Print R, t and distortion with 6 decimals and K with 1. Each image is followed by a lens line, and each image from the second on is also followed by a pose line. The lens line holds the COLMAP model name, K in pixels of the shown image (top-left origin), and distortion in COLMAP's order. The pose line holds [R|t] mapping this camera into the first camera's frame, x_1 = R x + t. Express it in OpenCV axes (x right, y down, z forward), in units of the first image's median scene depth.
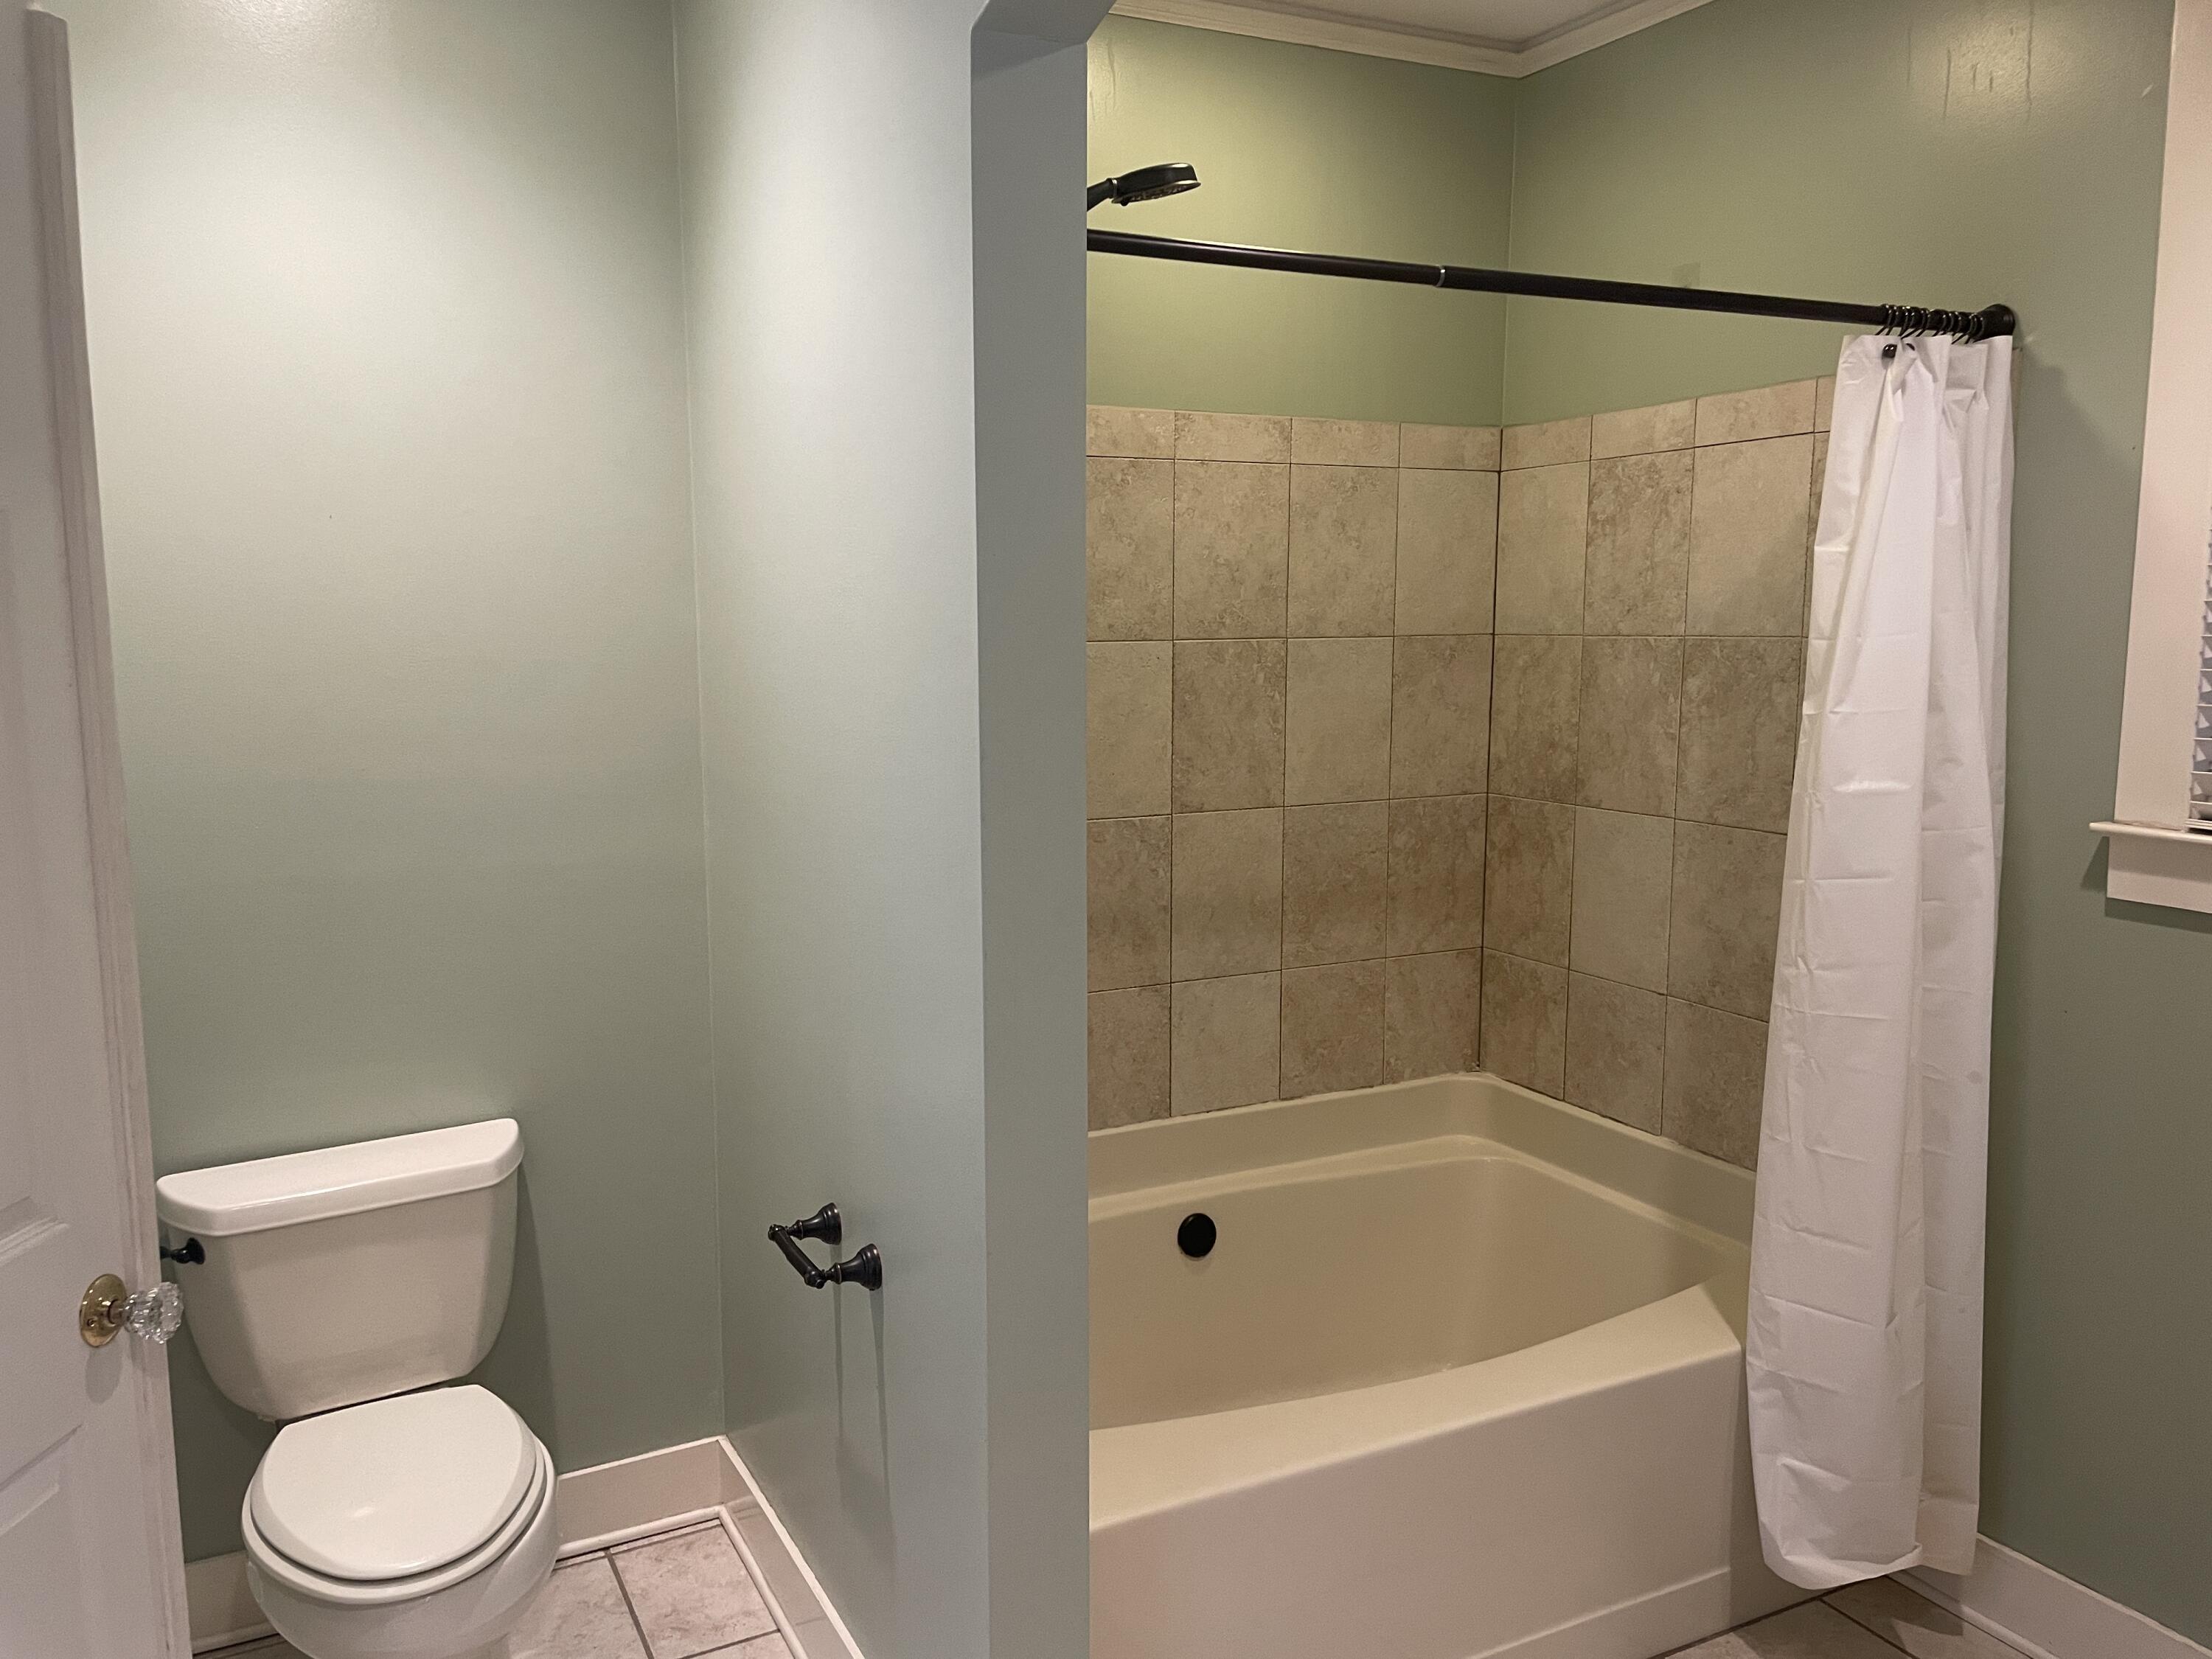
lens RADIAL K [[1665.6, 0, 1103.4], [0, 1665.6, 831.7], [0, 0, 1]] dist [0.084956, -0.098613]
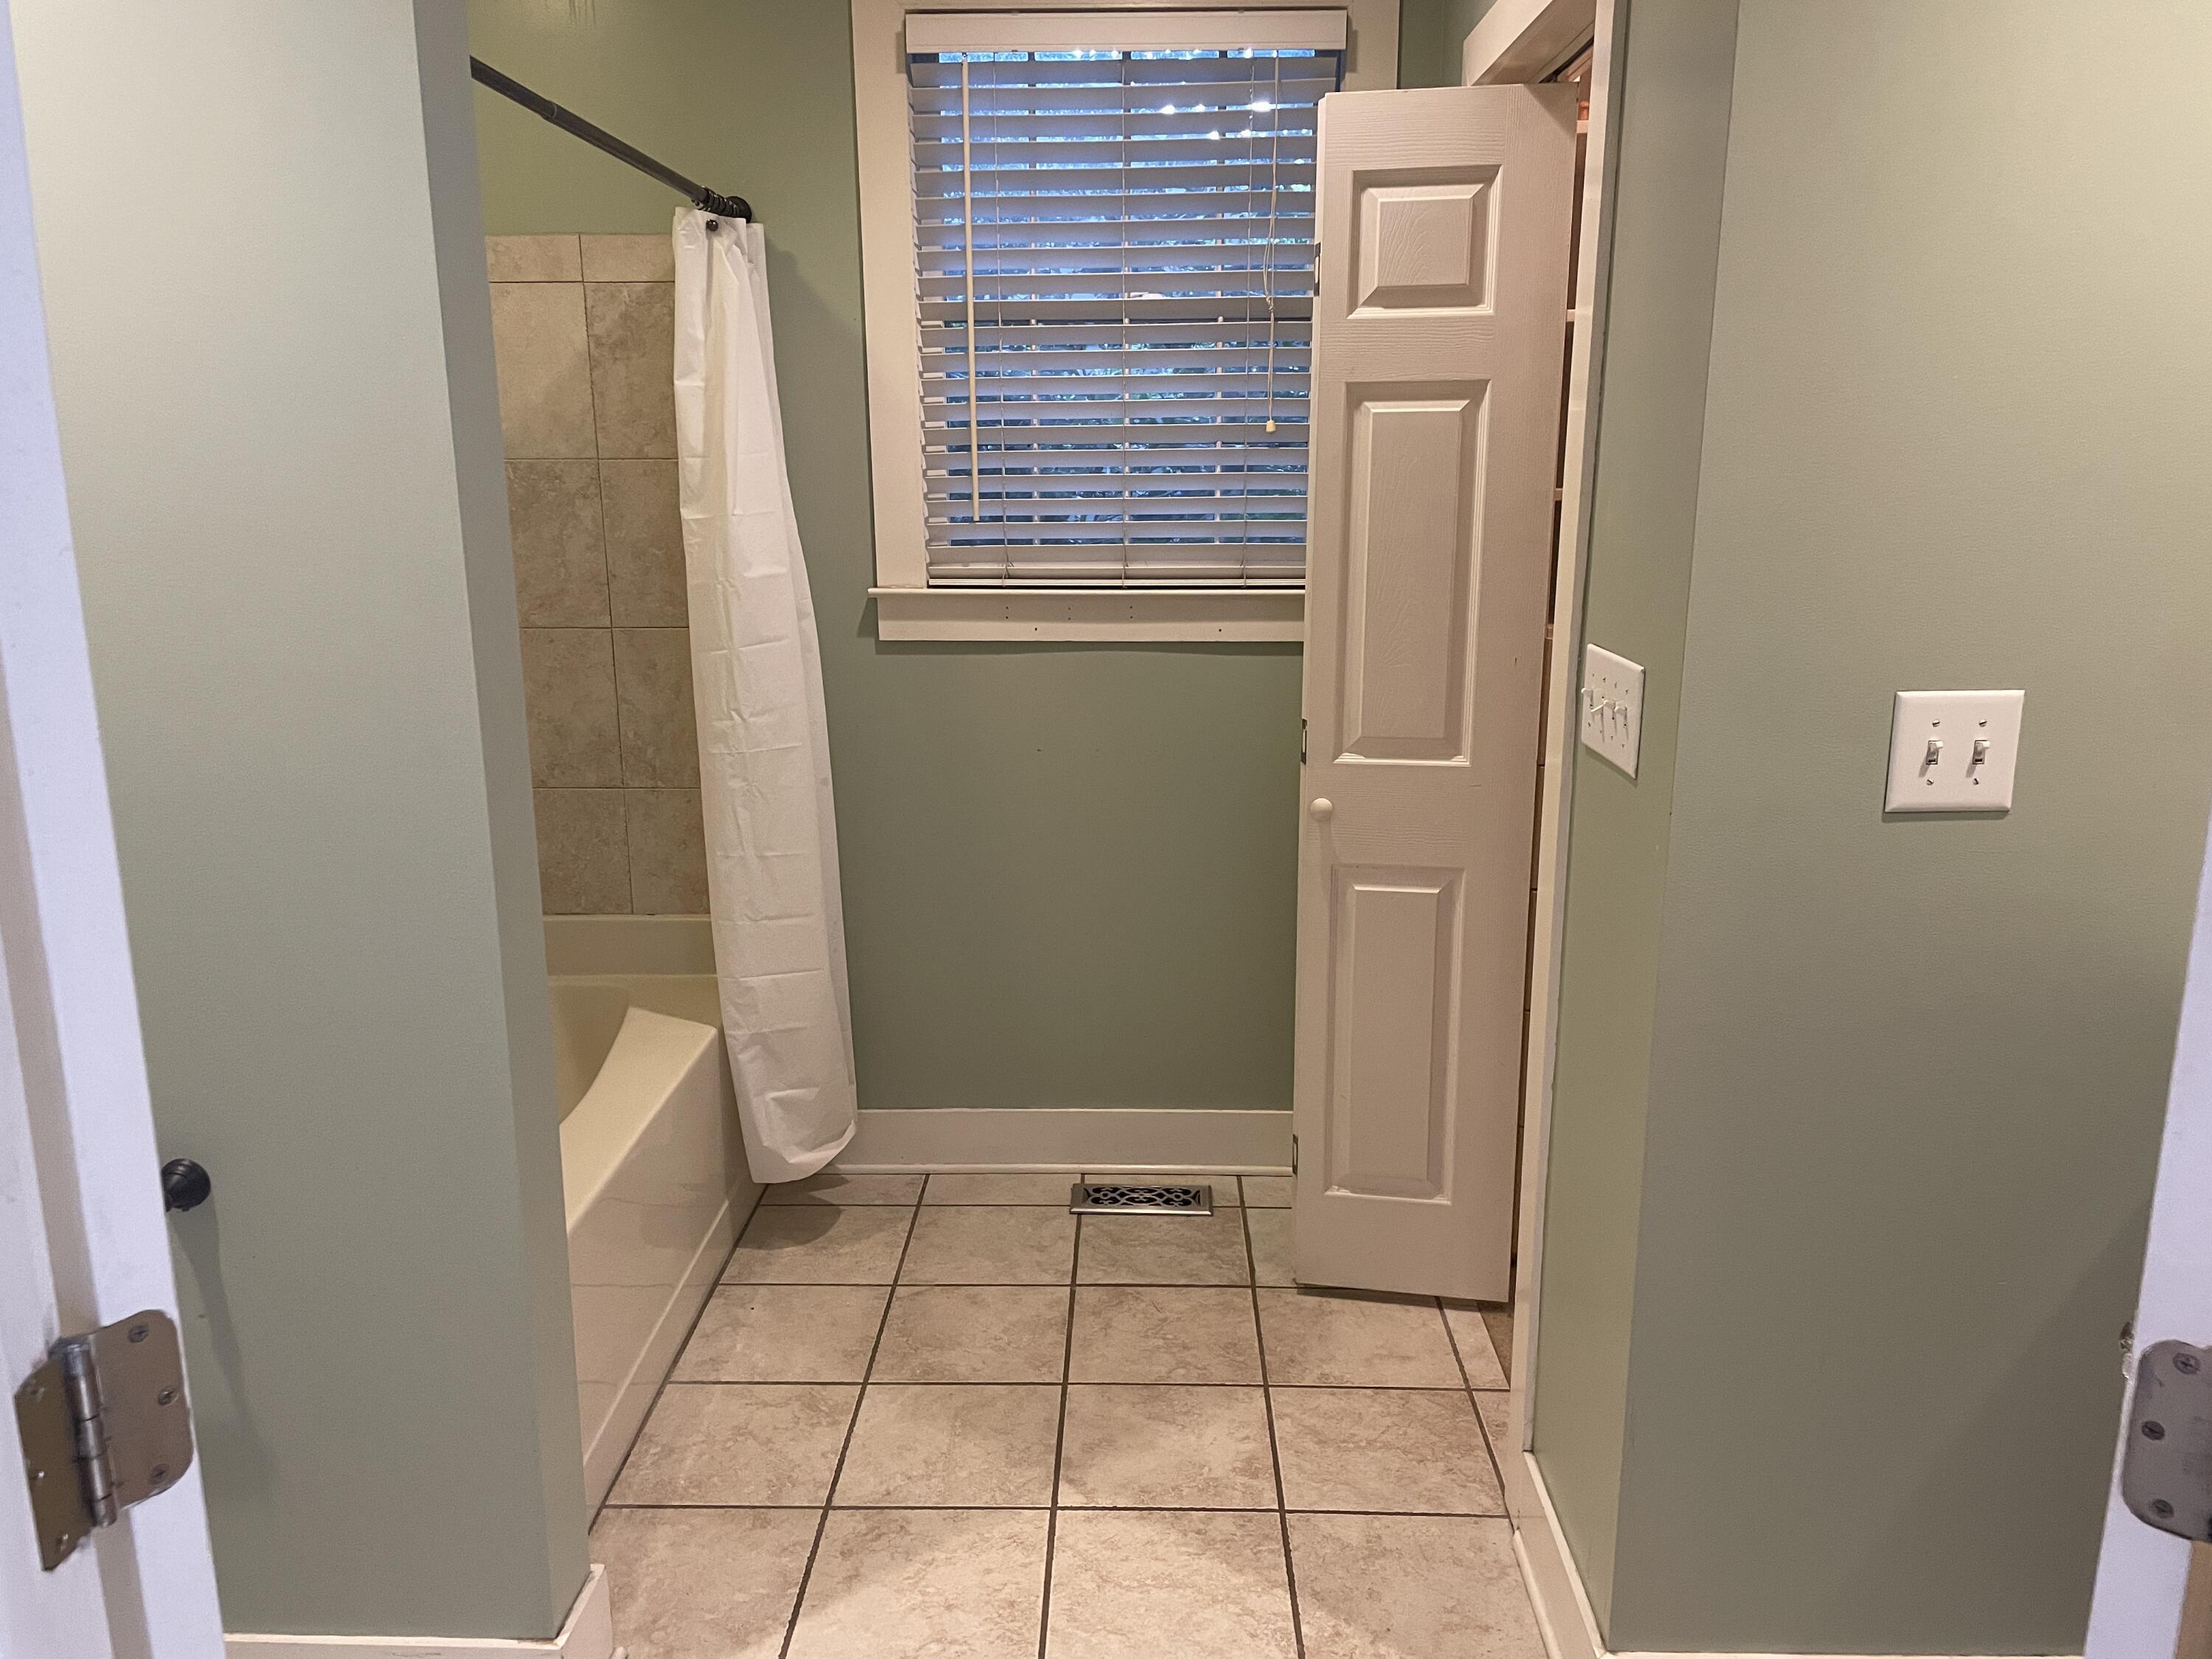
lens RADIAL K [[1665.6, 0, 1103.7], [0, 1665.6, 822.4], [0, 0, 1]] dist [0.084956, -0.098613]
pose [[0.486346, -0.188292, 0.853237, -0.544499], [0.119960, 0.981647, 0.148252, 0.003346], [-0.865492, 0.030253, 0.500008, 0.125647]]
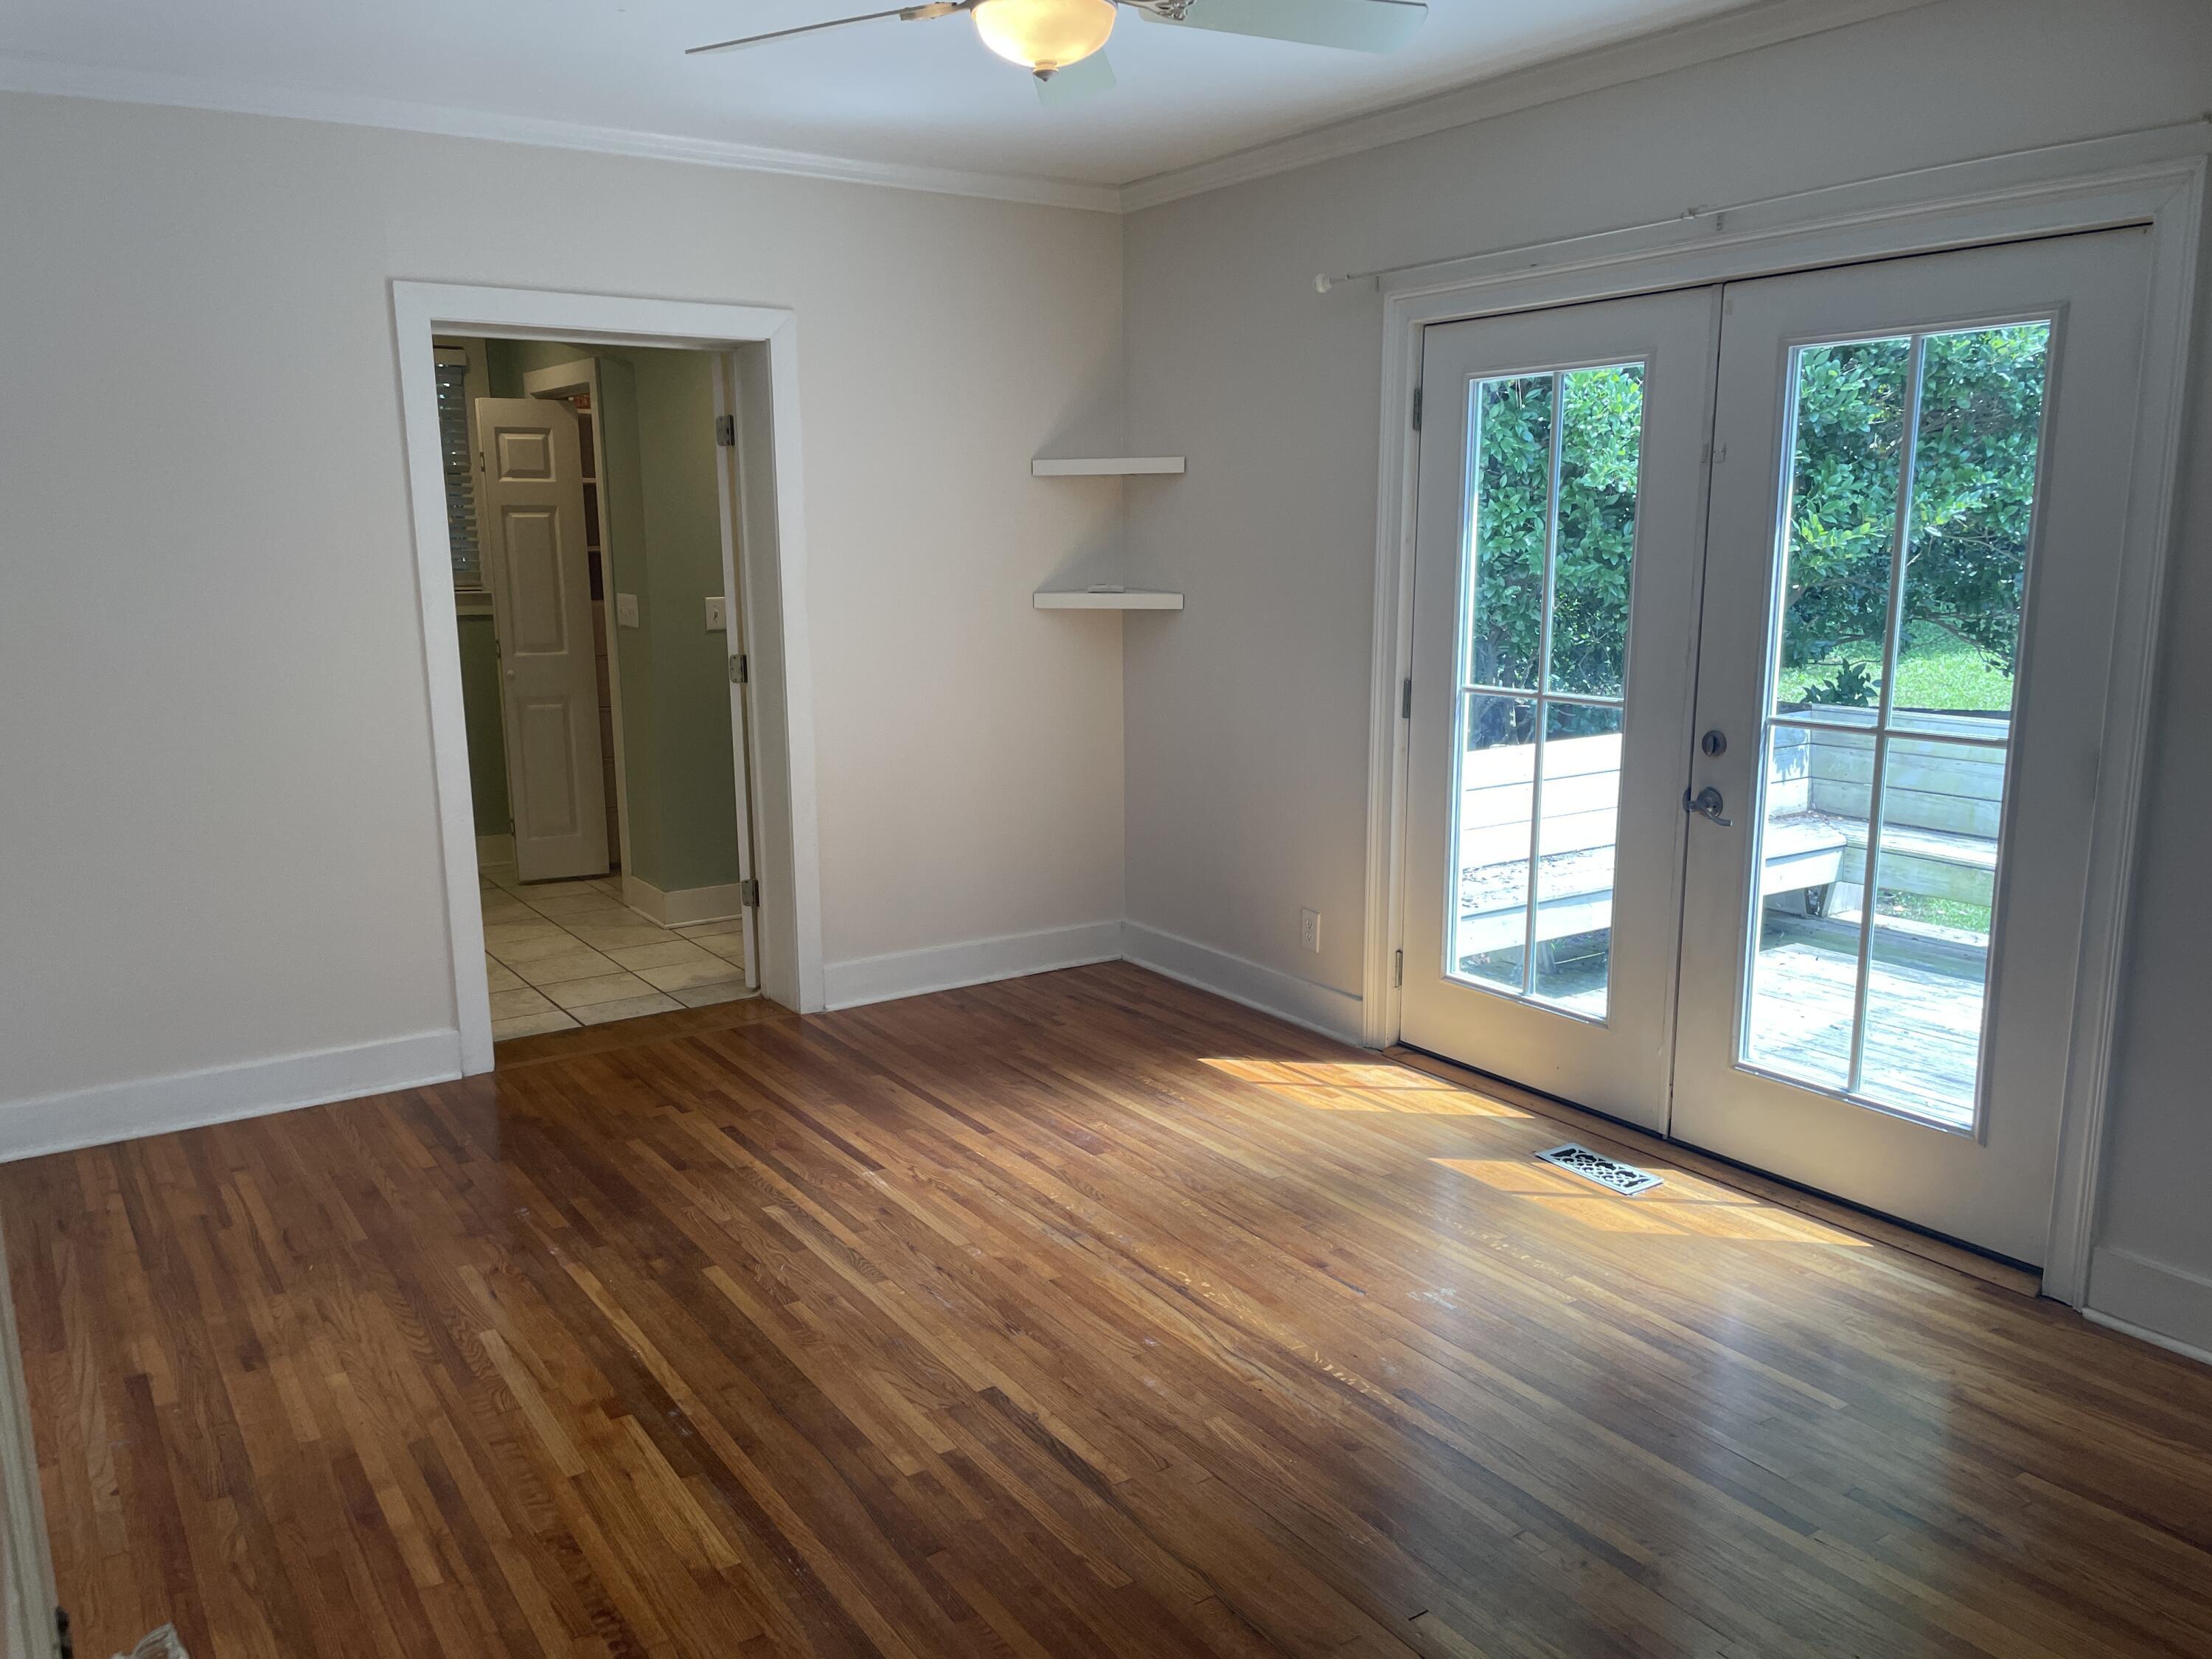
lens RADIAL K [[1665.6, 0, 1103.7], [0, 1665.6, 838.0], [0, 0, 1]] dist [0.084956, -0.098613]
pose [[-0.116824, -0.182595, 0.976223, -3.166999], [0.145507, 0.969200, 0.198694, 0.038524], [-0.982436, 0.165259, -0.086657, -0.224770]]
